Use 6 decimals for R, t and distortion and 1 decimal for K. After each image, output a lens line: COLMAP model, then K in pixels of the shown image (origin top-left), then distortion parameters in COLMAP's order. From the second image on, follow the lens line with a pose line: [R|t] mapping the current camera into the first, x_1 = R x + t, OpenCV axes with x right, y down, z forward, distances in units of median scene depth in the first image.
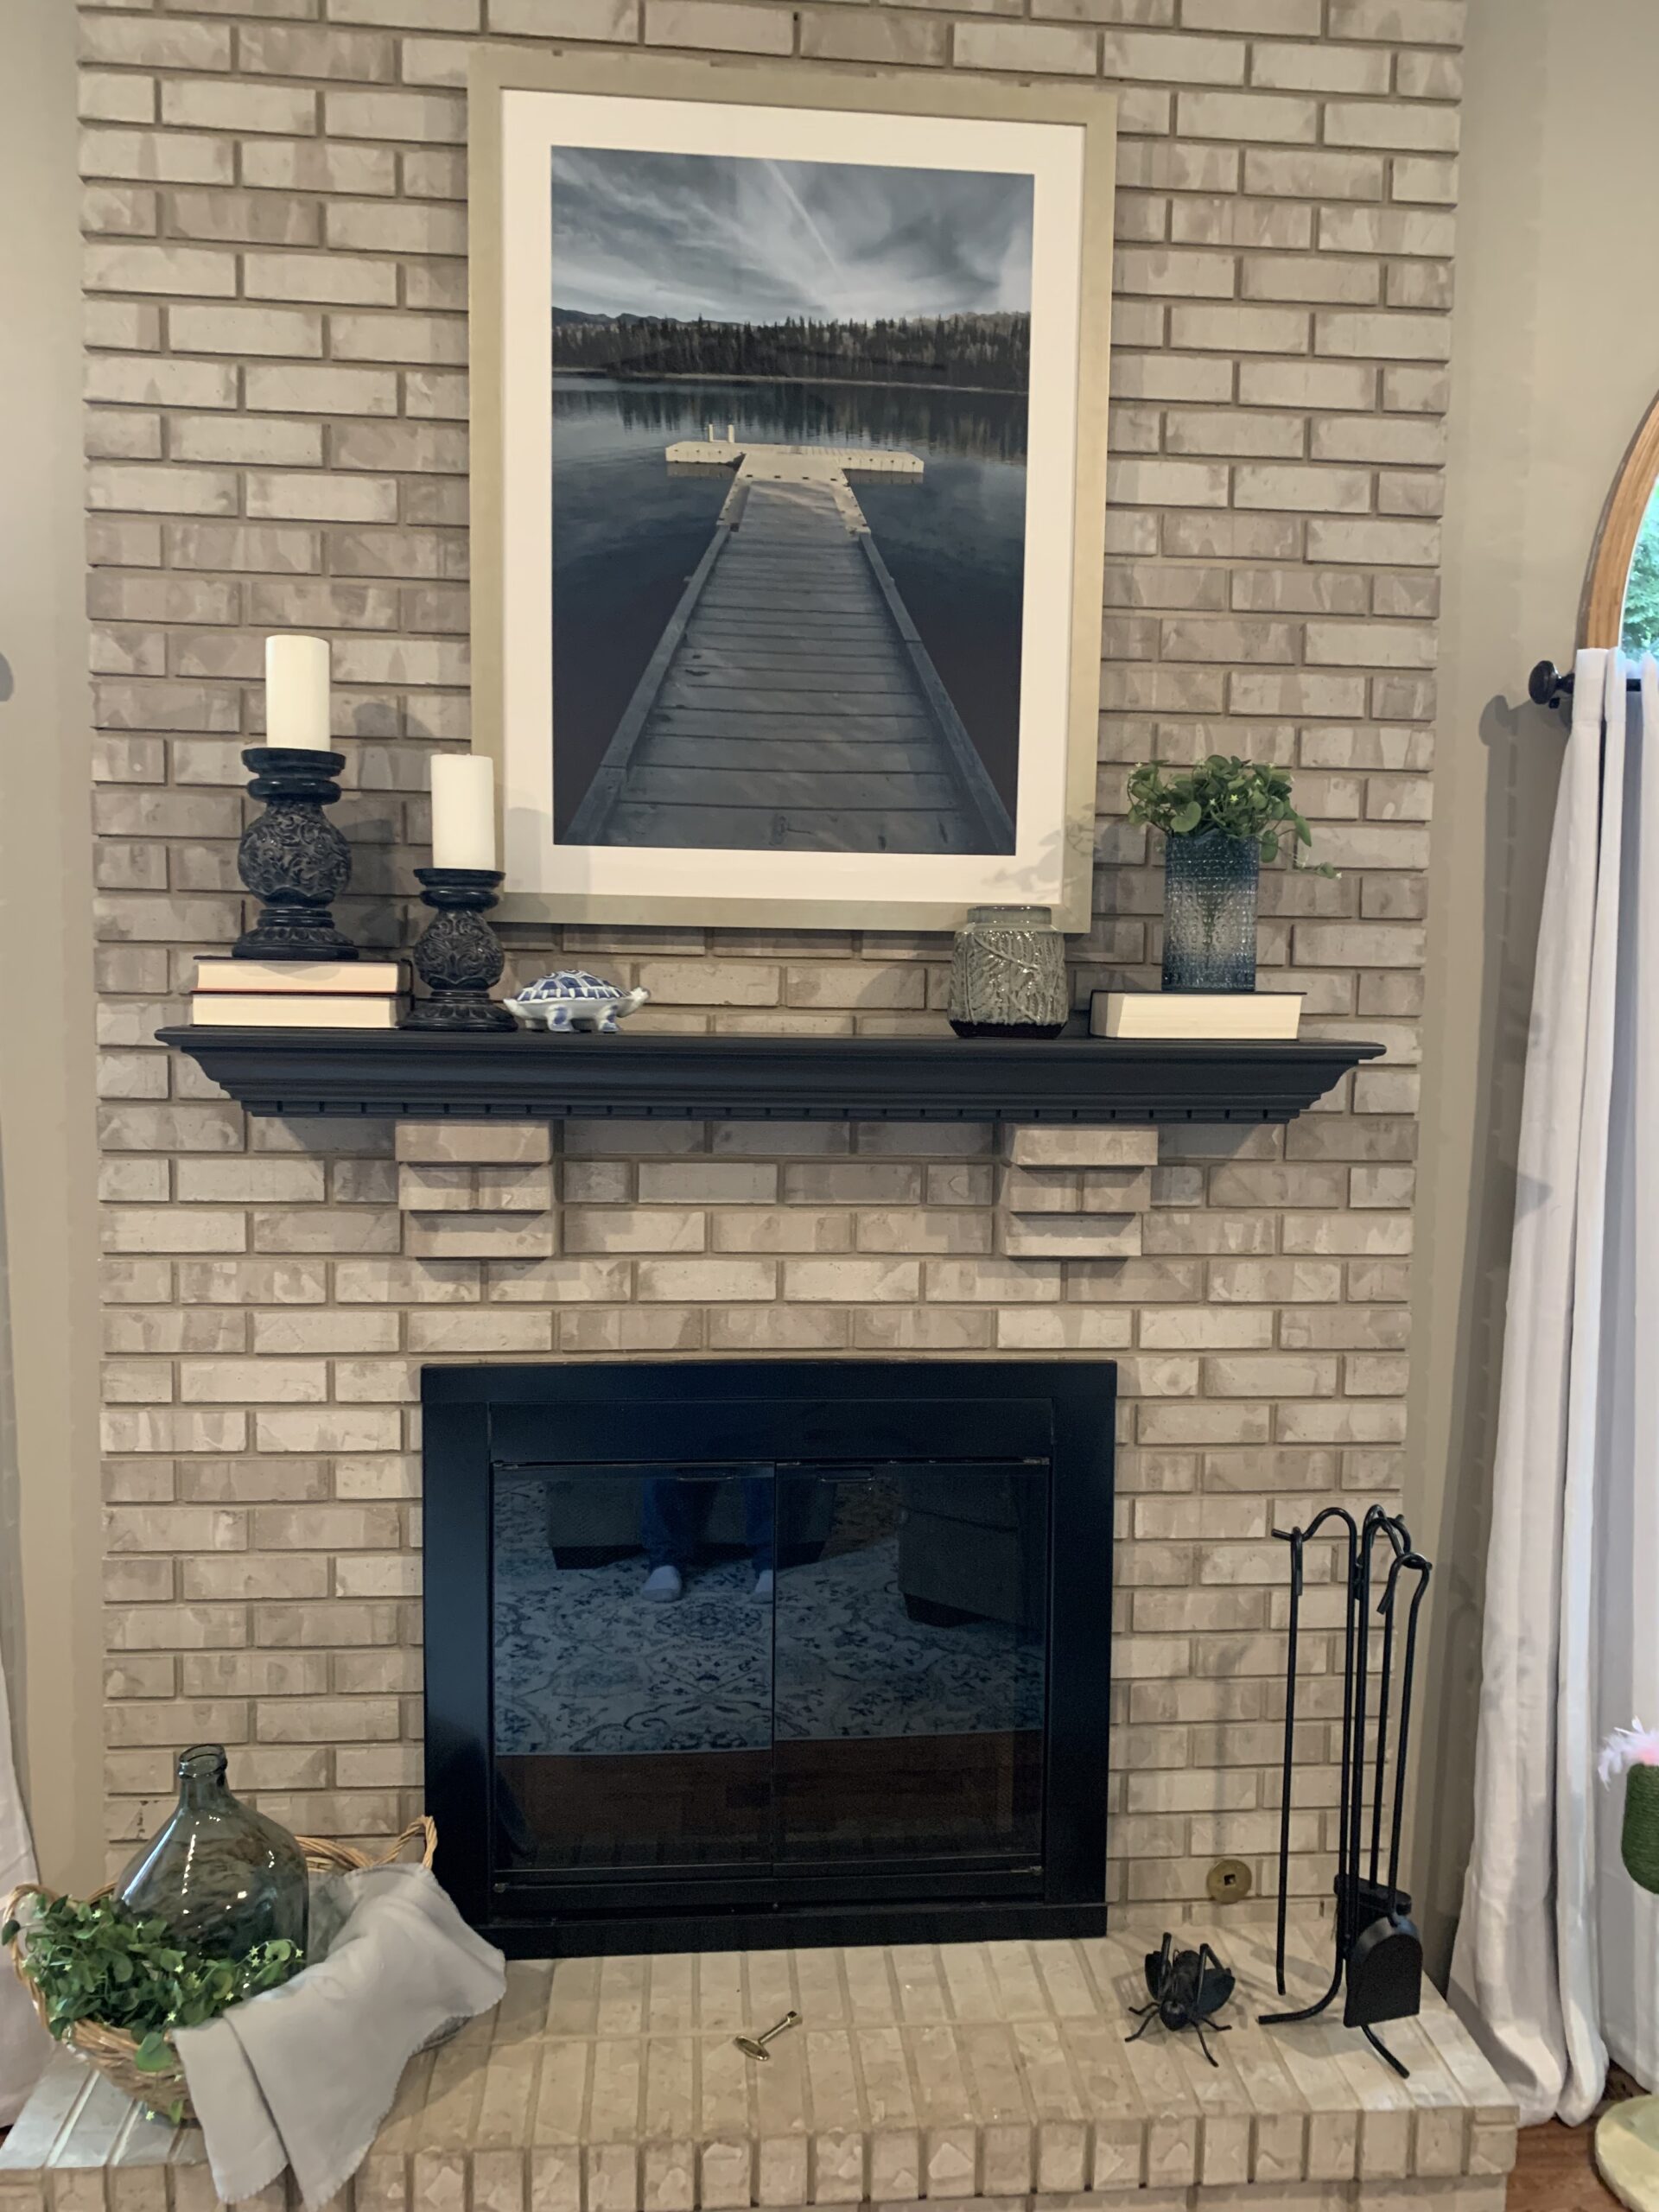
lens RADIAL K [[1678.1, 0, 850.9], [0, 1678.1, 1095.3], [0, 0, 1]] dist [0.020973, -0.028590]
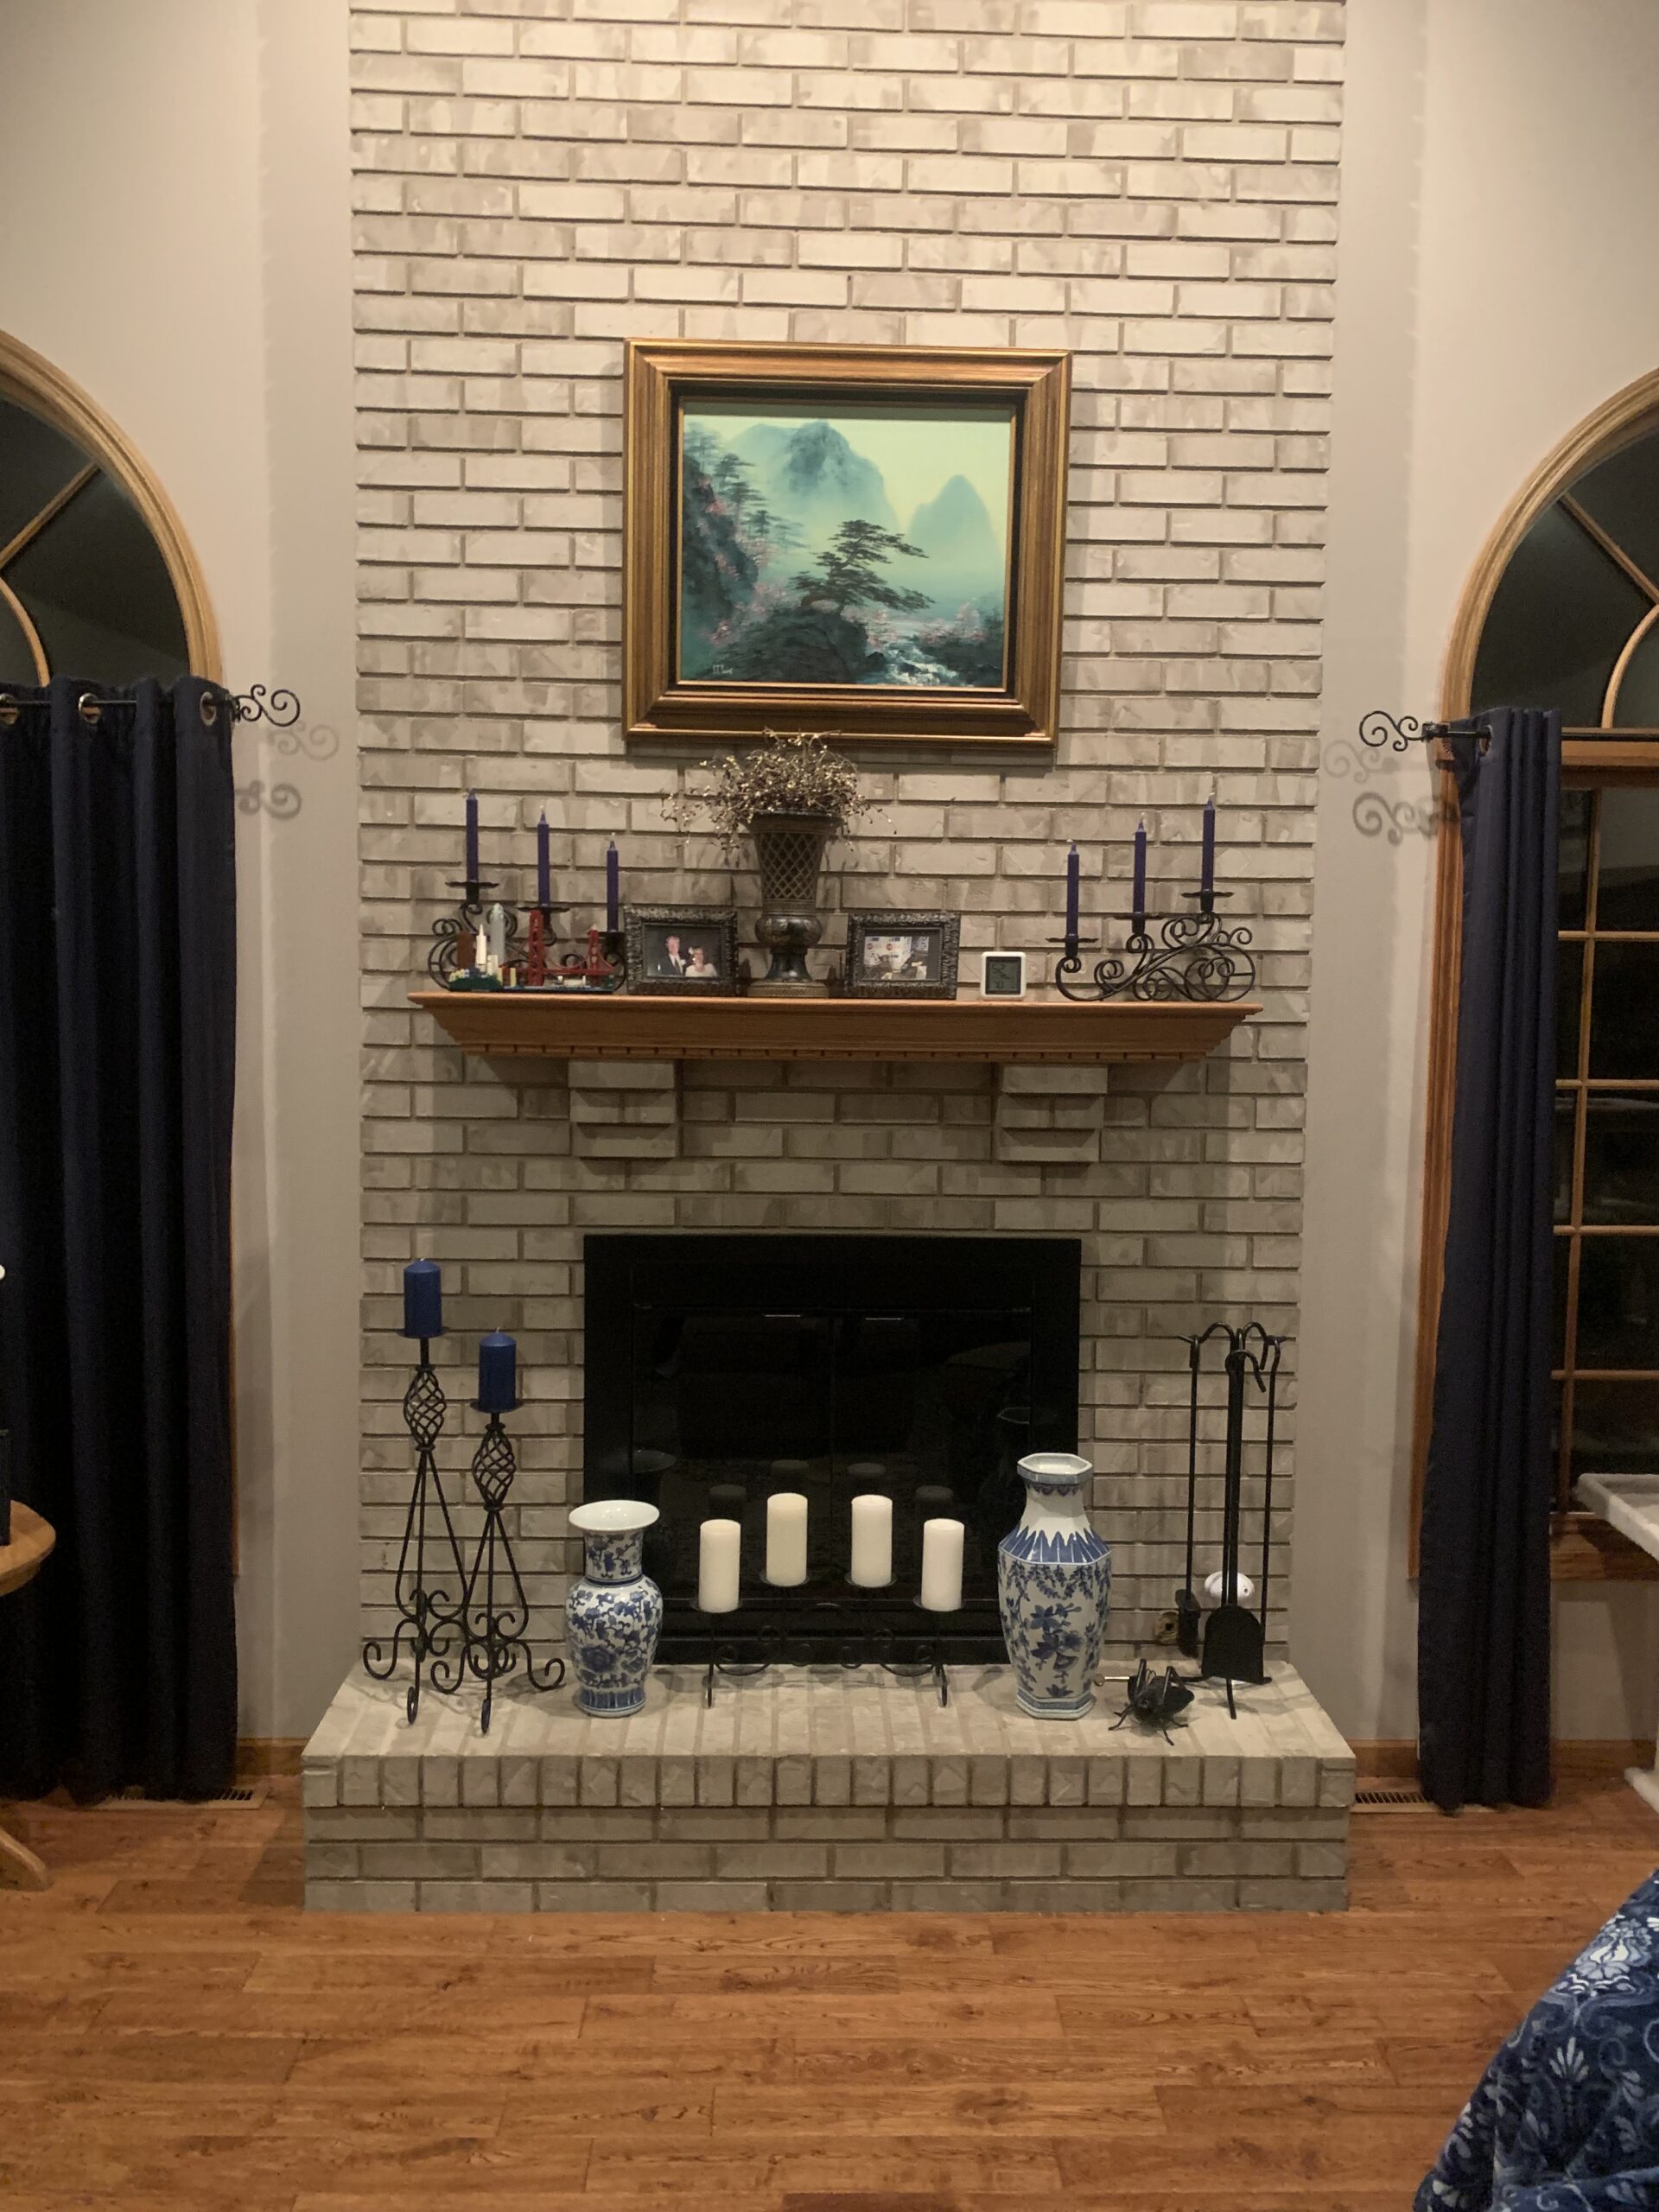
lens RADIAL K [[1678.1, 0, 834.1], [0, 1678.1, 1111.8], [0, 0, 1]] dist [0.020973, -0.028590]
pose [[0.997604, 0.003634, -0.069081, 0.052649], [-0.003388, 0.999988, 0.003674, 0.051921], [0.069093, -0.003431, 0.997604, -0.397056]]
